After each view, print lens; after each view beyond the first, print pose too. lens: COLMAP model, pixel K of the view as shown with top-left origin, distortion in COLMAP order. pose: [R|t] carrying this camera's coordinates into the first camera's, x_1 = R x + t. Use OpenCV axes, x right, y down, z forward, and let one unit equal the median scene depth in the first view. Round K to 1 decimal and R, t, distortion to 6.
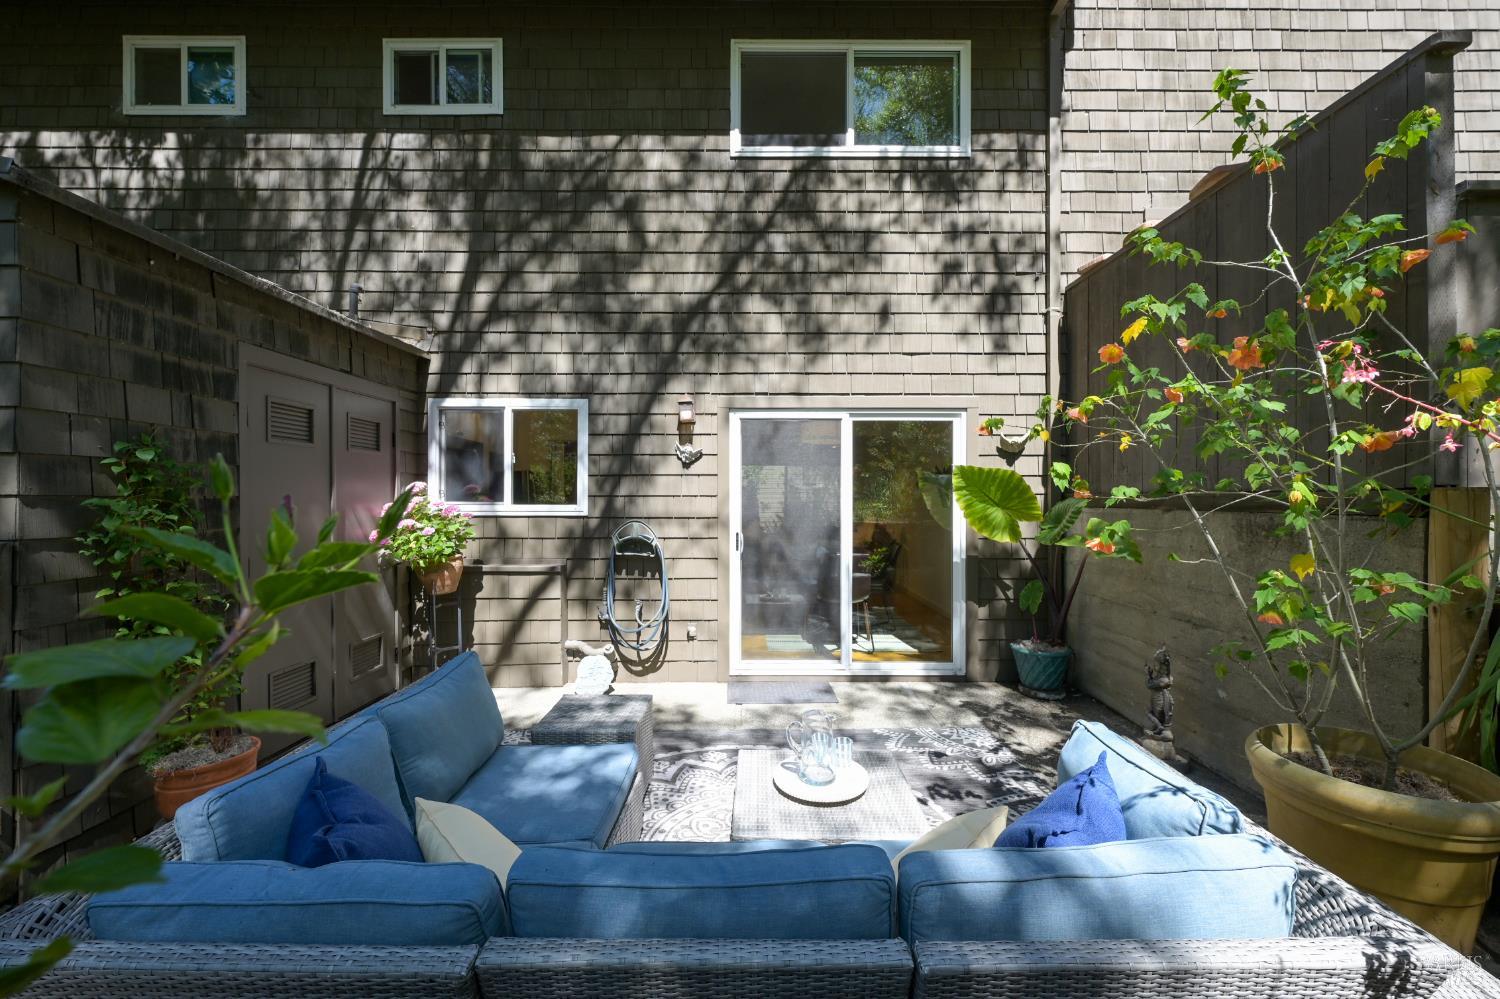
lens RADIAL K [[594.6, 0, 750.8], [0, 594.6, 498.2], [0, 0, 1]] dist [-0.000618, 0.000081]
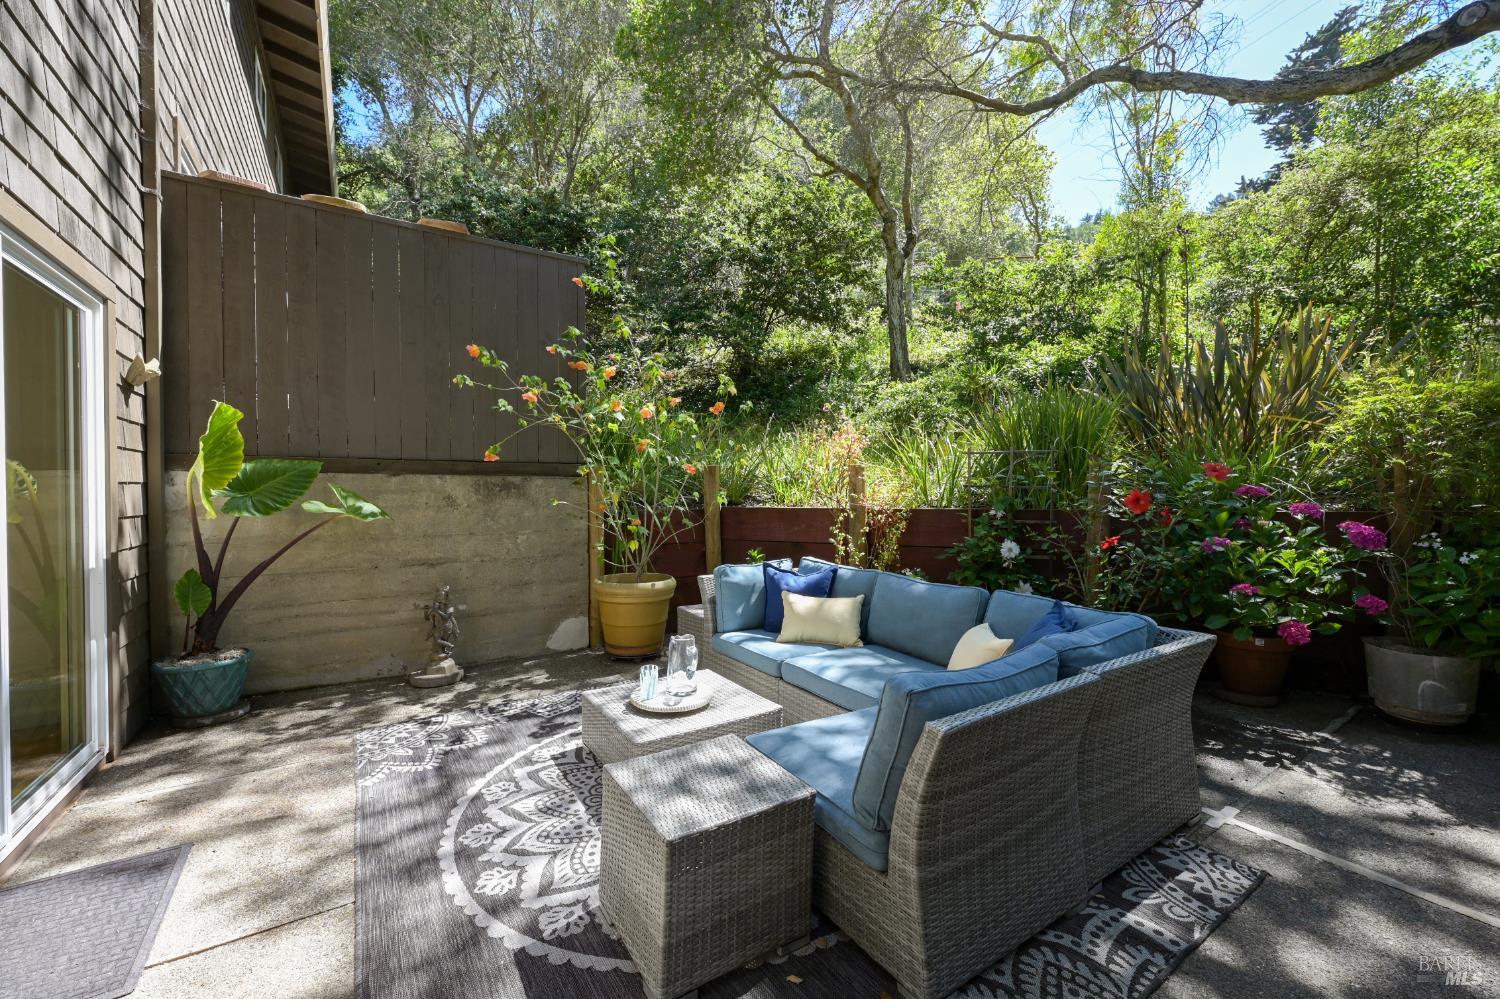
lens RADIAL K [[594.6, 0, 753.6], [0, 594.6, 494.1], [0, 0, 1]] dist [-0.000618, 0.000081]
pose [[-0.551704, -0.002106, 0.834038, -0.489452], [0.003374, 0.999983, 0.004757, 0.041466], [-0.834033, 0.005438, -0.551687, 0.797127]]
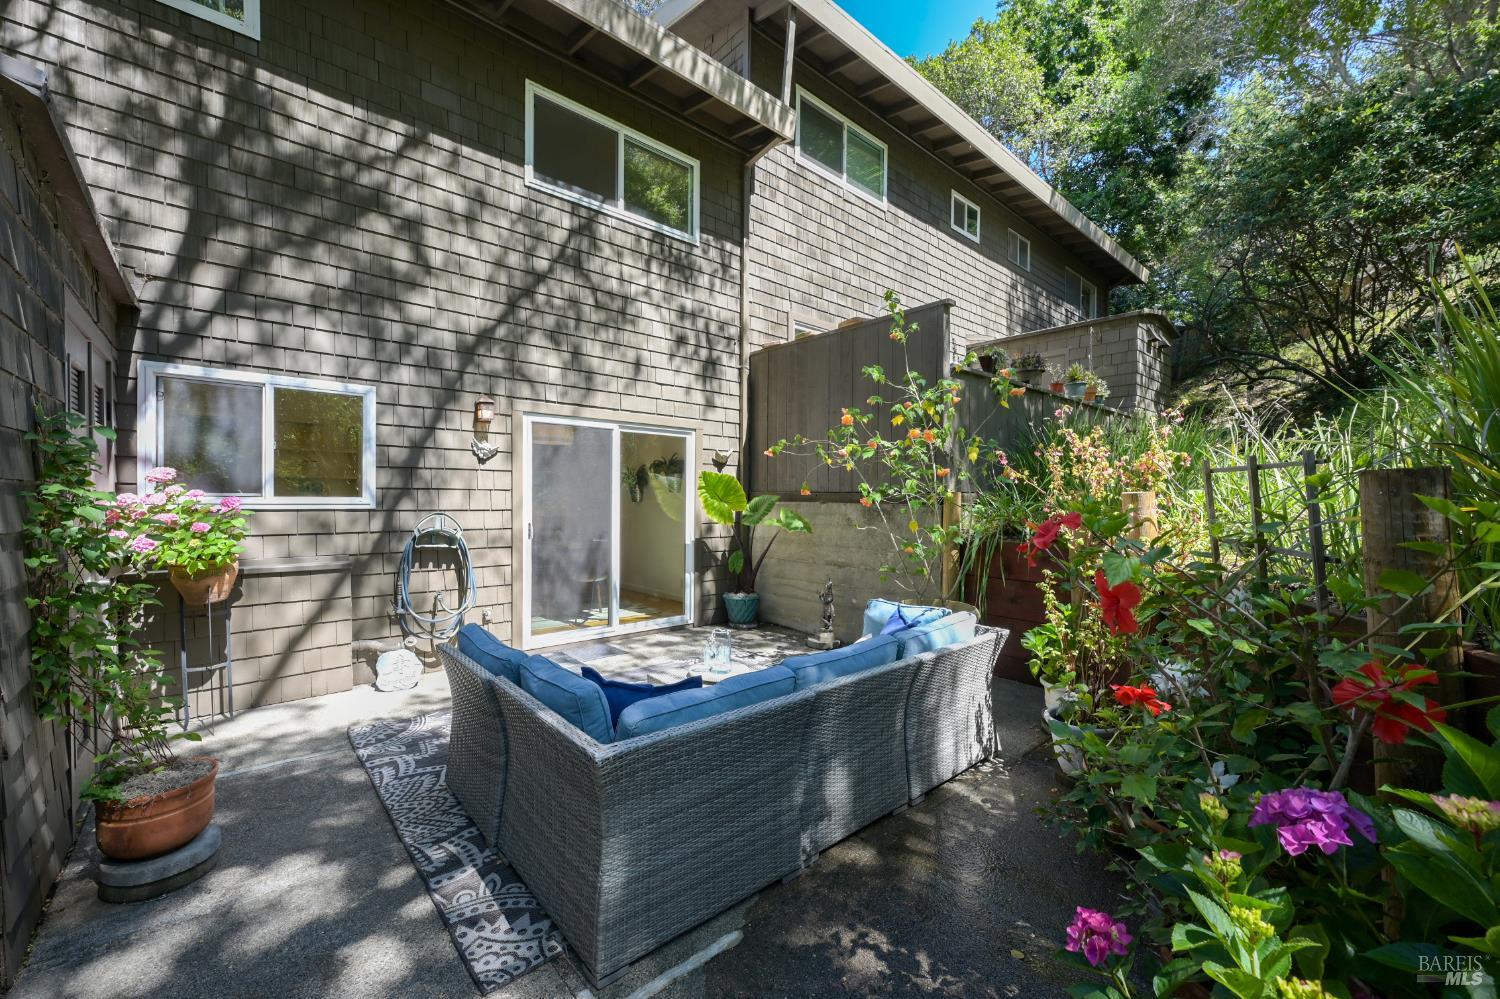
lens RADIAL K [[594.6, 0, 746.3], [0, 594.6, 502.0], [0, 0, 1]] dist [-0.000618, 0.000081]
pose [[0.752086, 0.001533, 0.659063, -0.459571], [-0.008952, 0.999929, 0.007889, 0.005648], [-0.659004, -0.011833, 0.752047, -0.115276]]
